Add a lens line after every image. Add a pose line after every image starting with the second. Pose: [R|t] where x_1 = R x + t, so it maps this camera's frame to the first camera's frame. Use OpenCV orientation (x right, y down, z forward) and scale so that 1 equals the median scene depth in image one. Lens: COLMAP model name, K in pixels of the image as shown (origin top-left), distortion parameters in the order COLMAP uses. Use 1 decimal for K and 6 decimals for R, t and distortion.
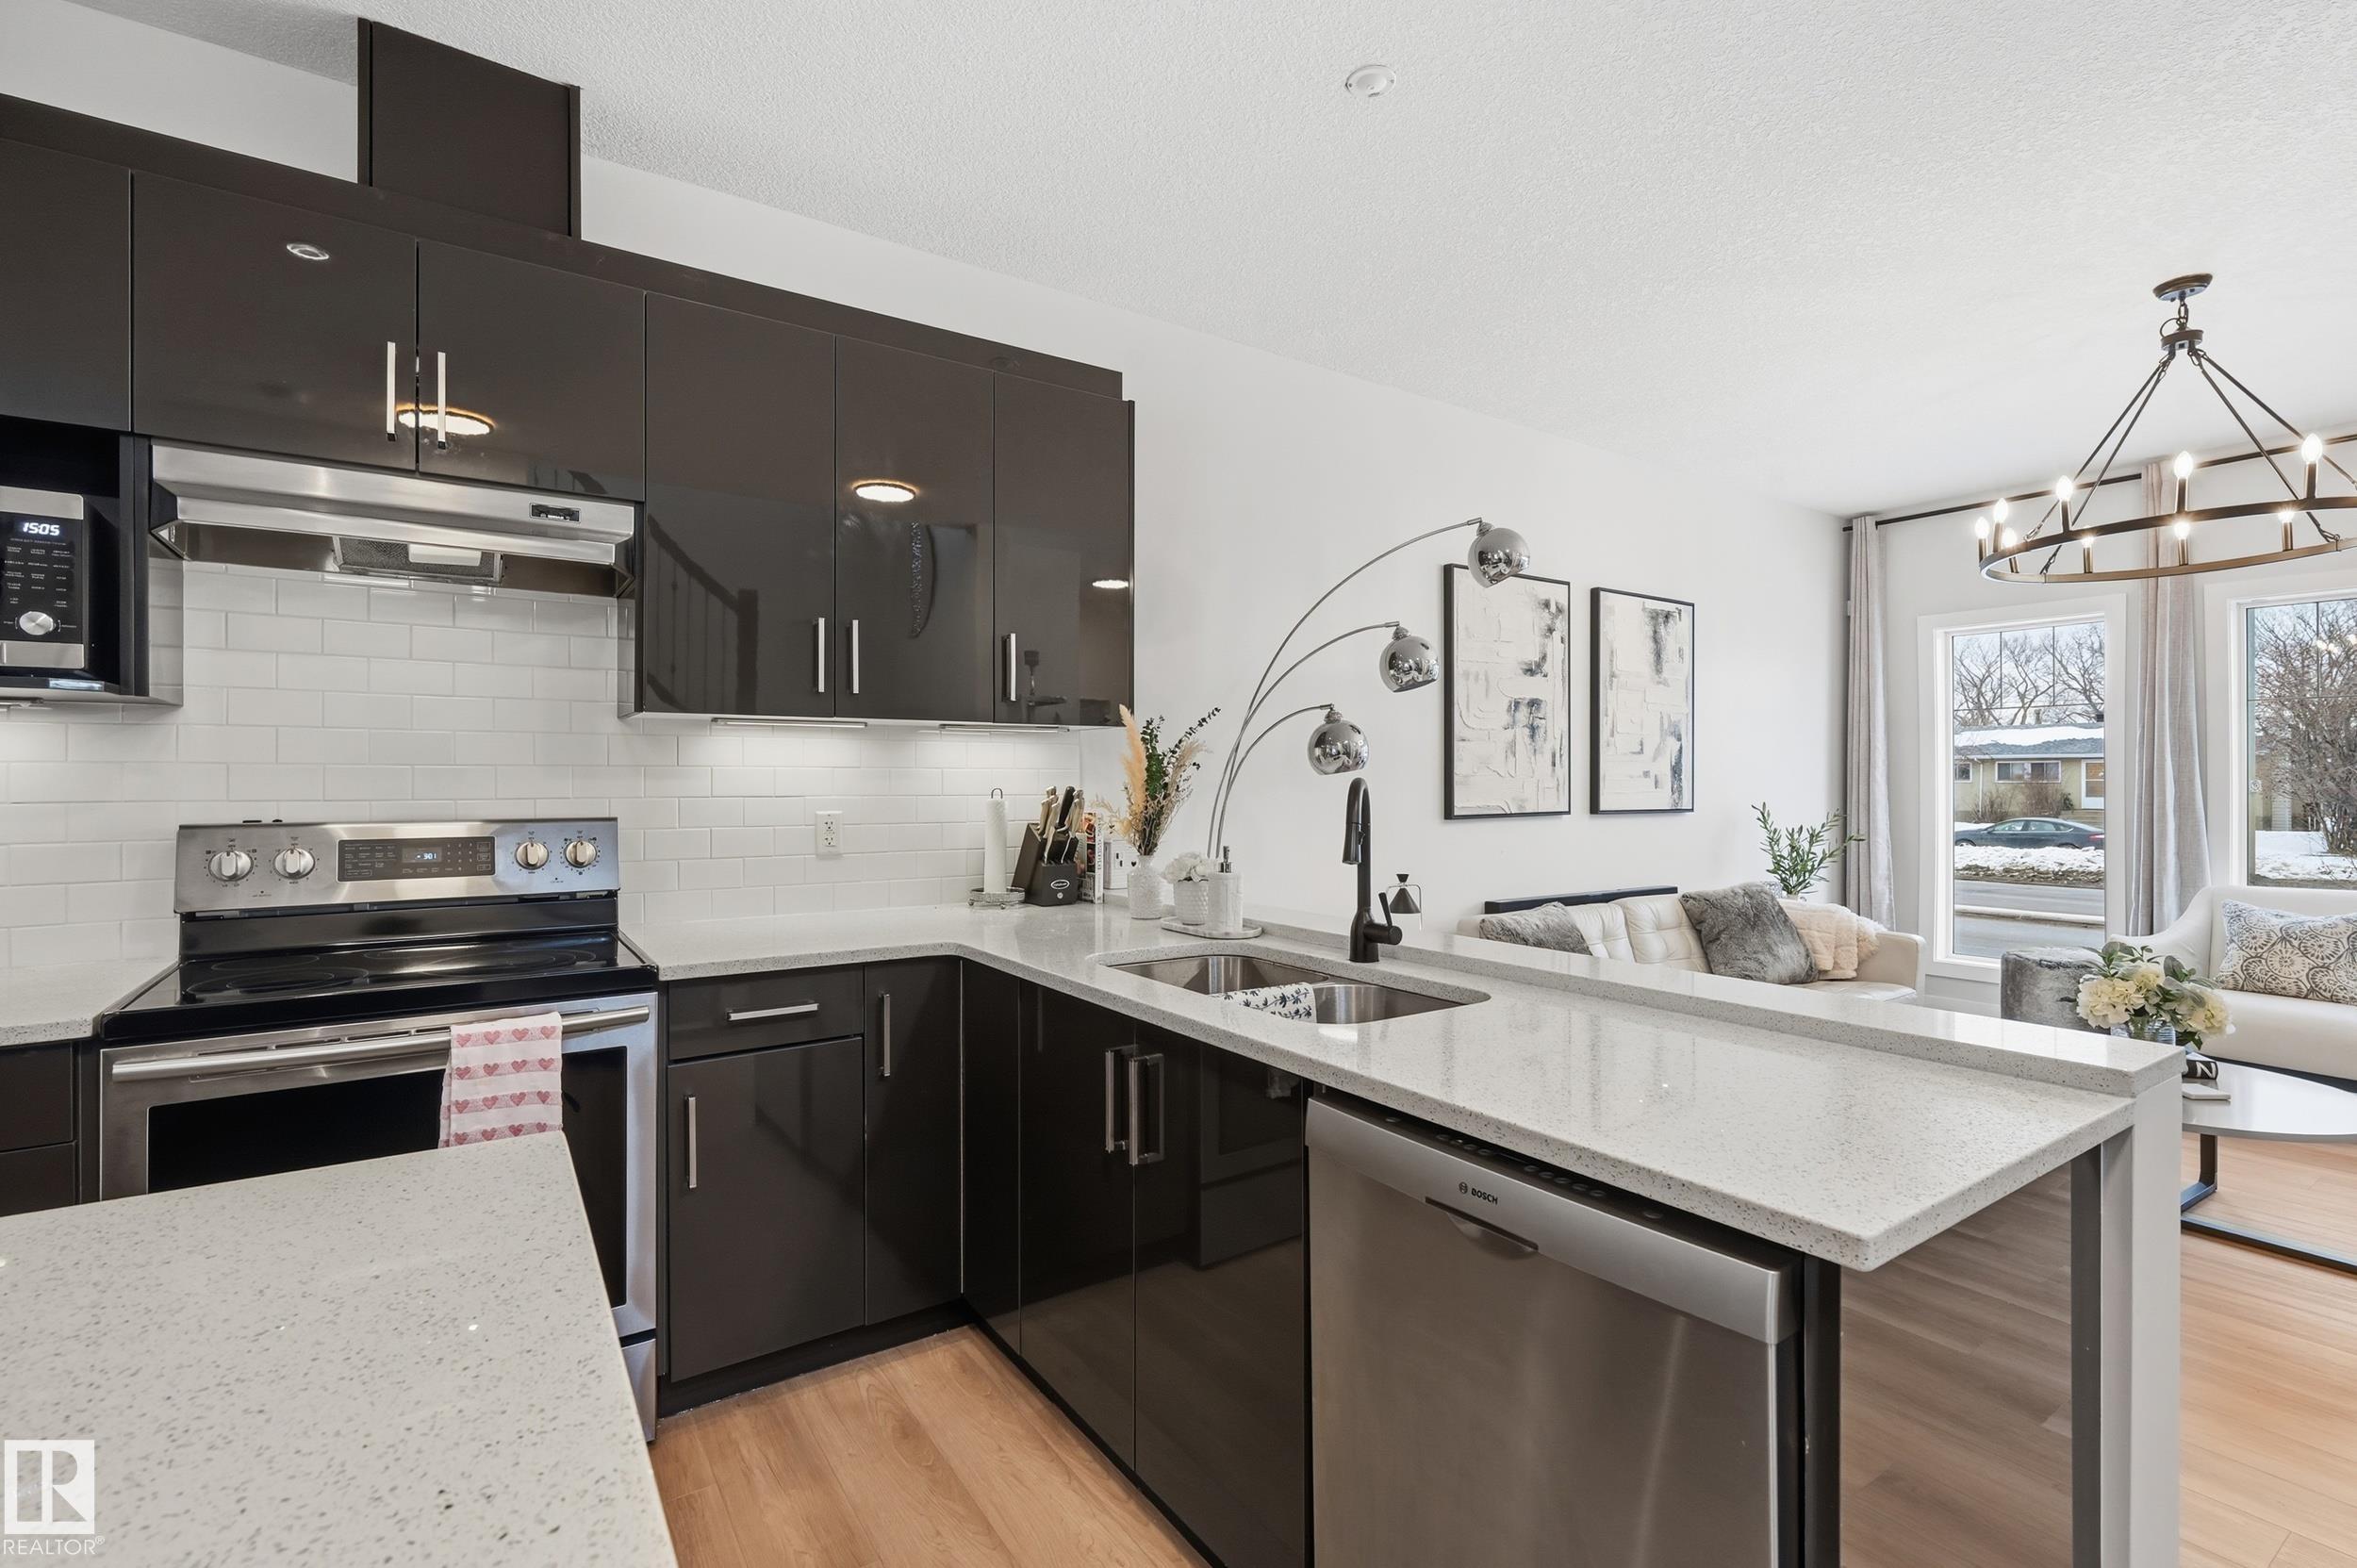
lens RADIAL K [[1037.8, 0, 1160.9], [0, 1037.8, 780.8], [0, 0, 1]] dist [-0.000367, 0.000170]
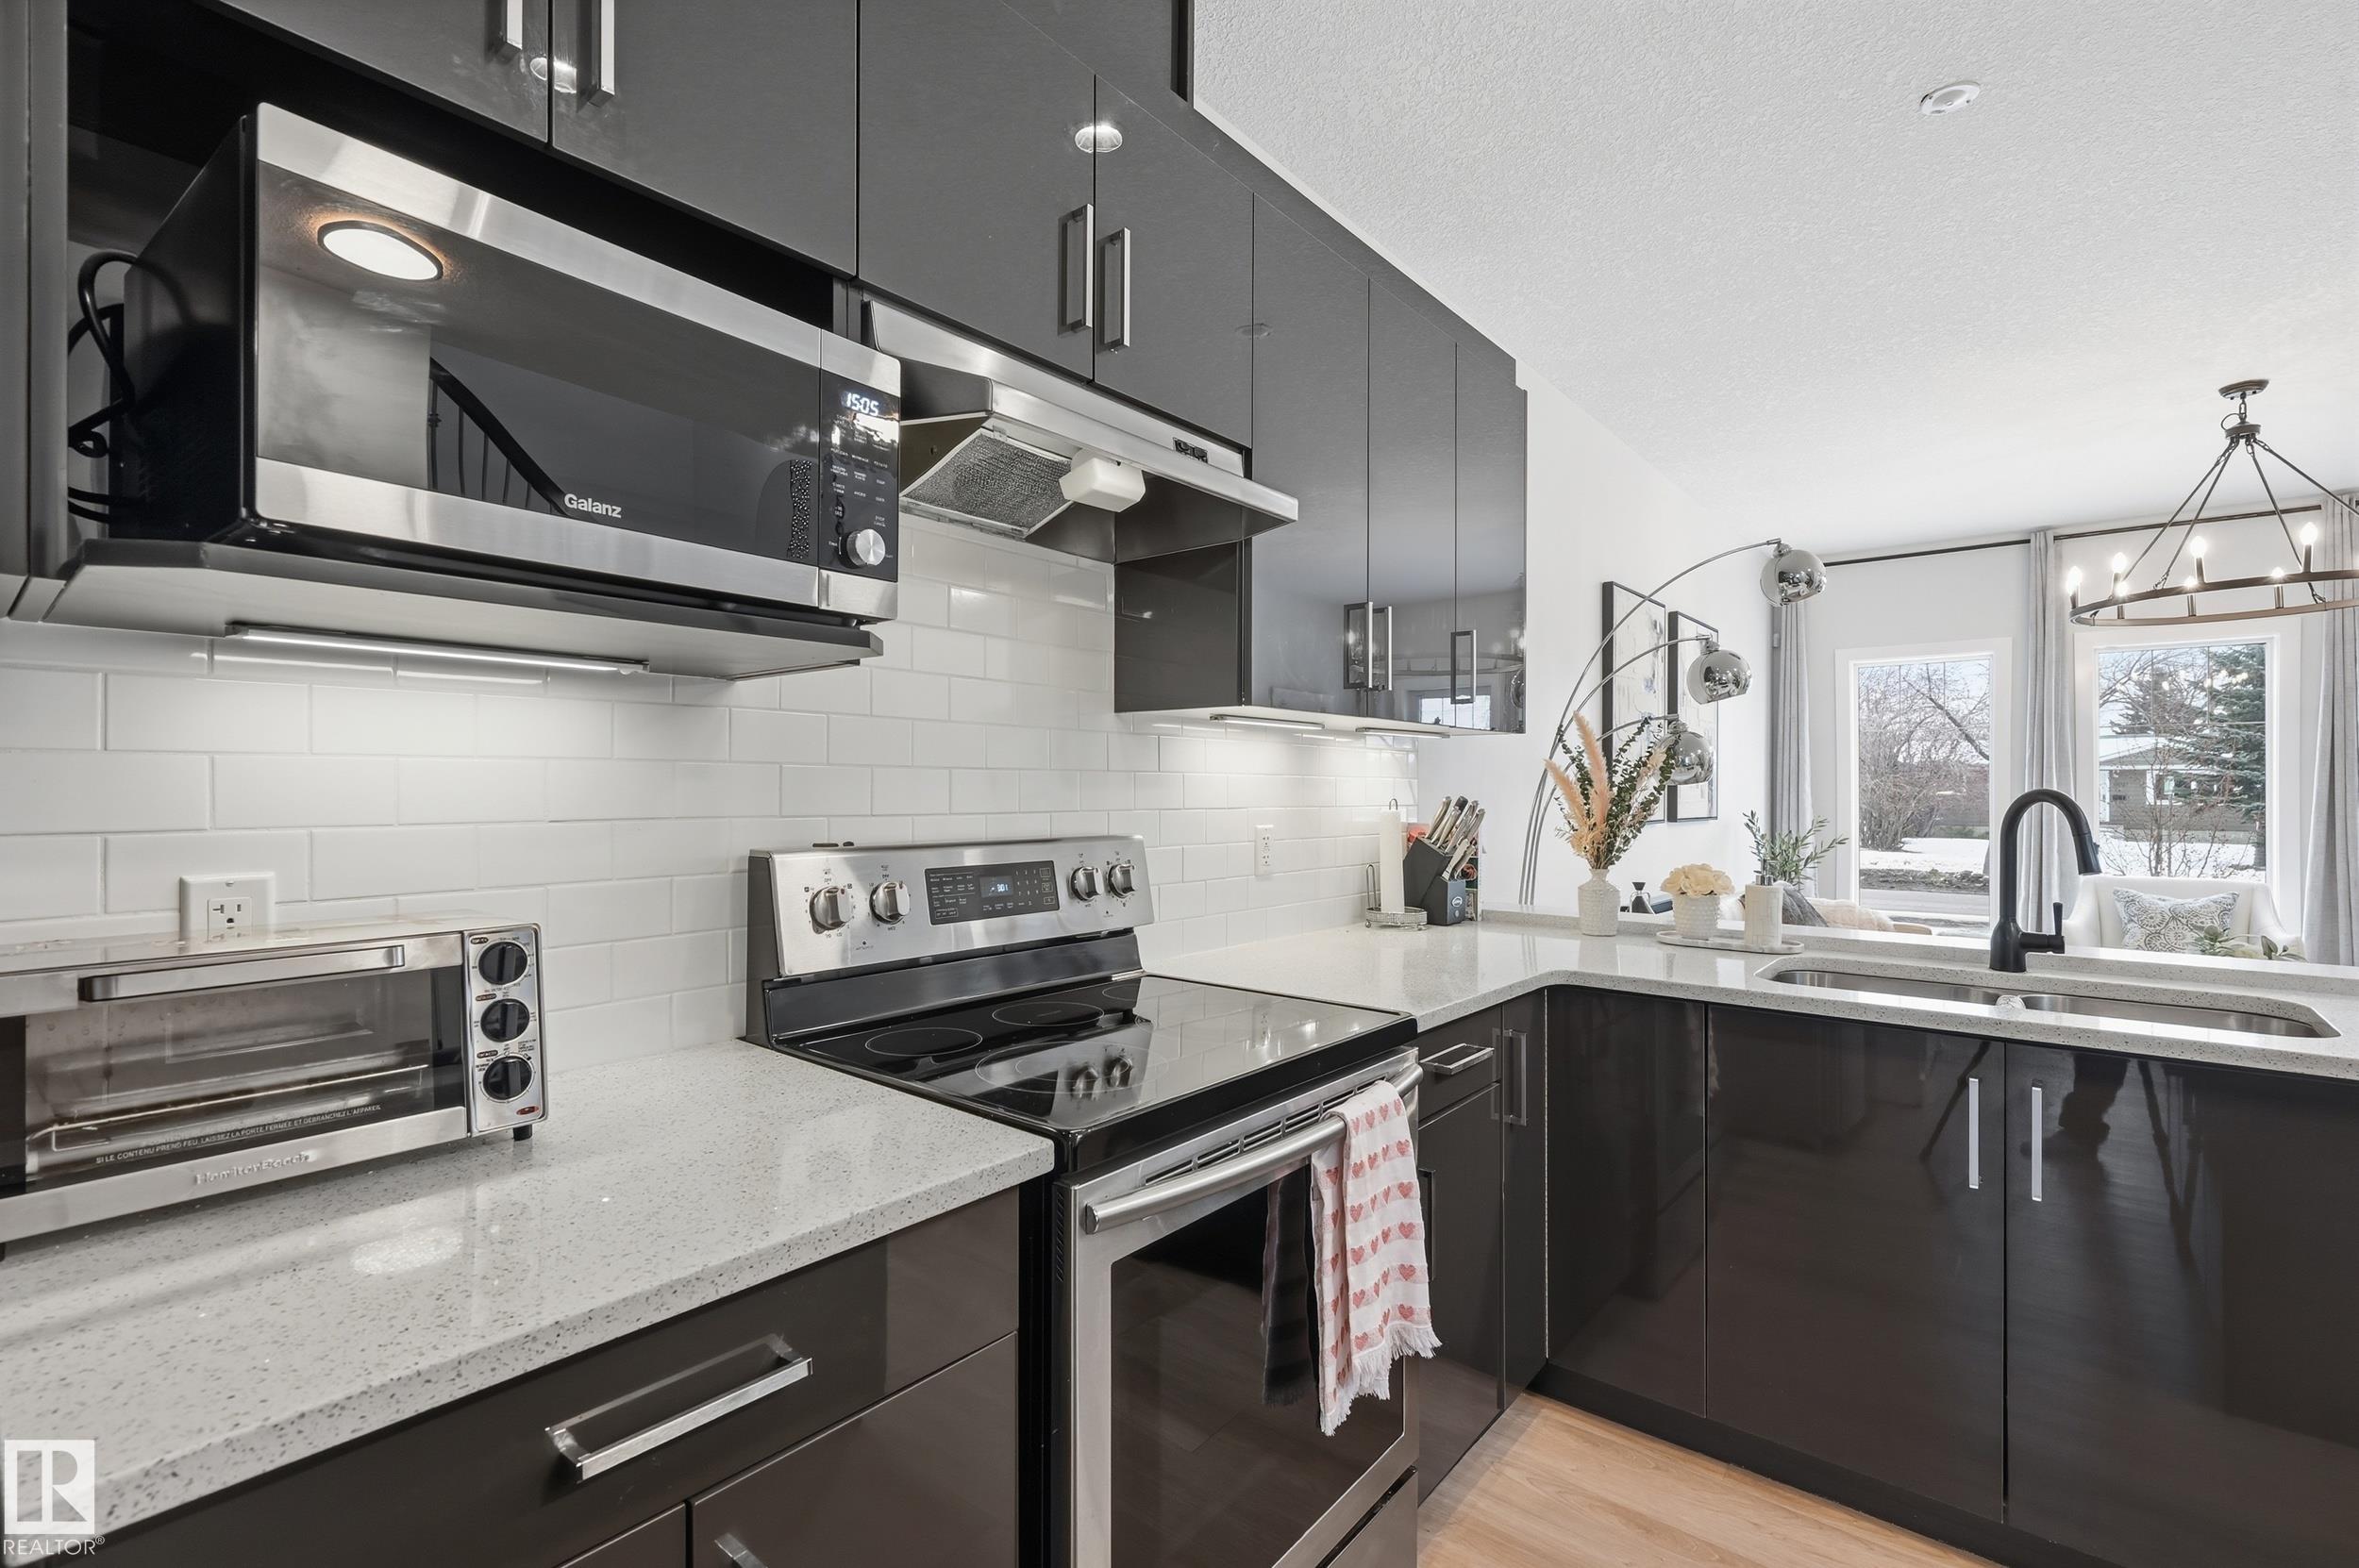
lens RADIAL K [[1038.6, 0, 1173.3], [0, 1038.6, 790.4], [0, 0, 1]] dist [-0.000367, 0.000170]
pose [[0.962943, 0.002274, 0.269695, -0.622573], [-0.001980, 0.999997, -0.001360, 0.001468], [-0.269697, 0.000776, 0.962945, 0.181747]]
